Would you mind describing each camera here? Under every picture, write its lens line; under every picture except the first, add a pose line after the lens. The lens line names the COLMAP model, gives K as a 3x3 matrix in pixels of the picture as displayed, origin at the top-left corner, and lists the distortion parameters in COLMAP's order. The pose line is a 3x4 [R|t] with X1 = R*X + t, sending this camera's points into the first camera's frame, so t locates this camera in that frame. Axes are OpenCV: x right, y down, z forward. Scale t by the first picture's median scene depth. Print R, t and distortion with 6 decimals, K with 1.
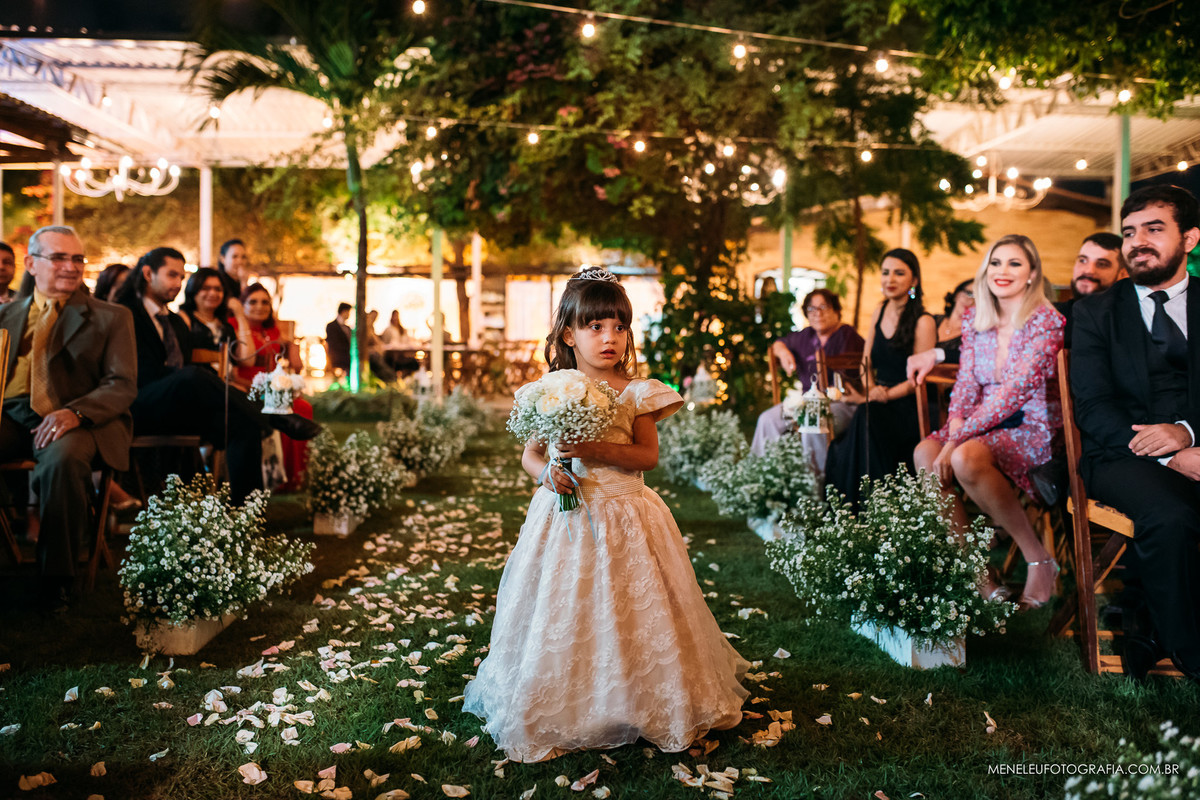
lens RADIAL K [[1074.5, 0, 600.0], [0, 1074.5, 400.0], [0, 0, 1]] dist [0.011485, -0.001979]
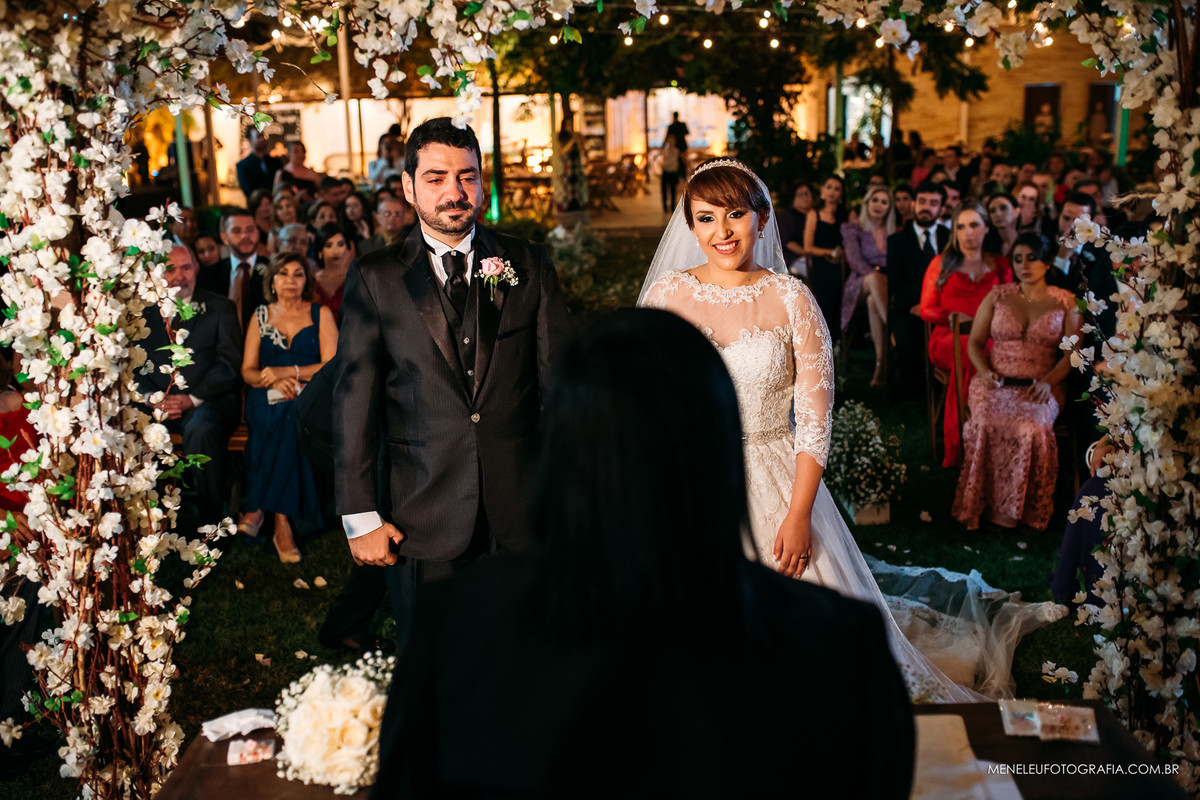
lens RADIAL K [[1074.5, 0, 600.0], [0, 1074.5, 400.0], [0, 0, 1]] dist [0.011485, -0.001979]
pose [[0.995294, -0.014407, -0.095828, 0.013572], [0.033825, 0.978339, 0.204225, -0.042077], [0.090810, -0.206506, 0.974222, -0.219643]]
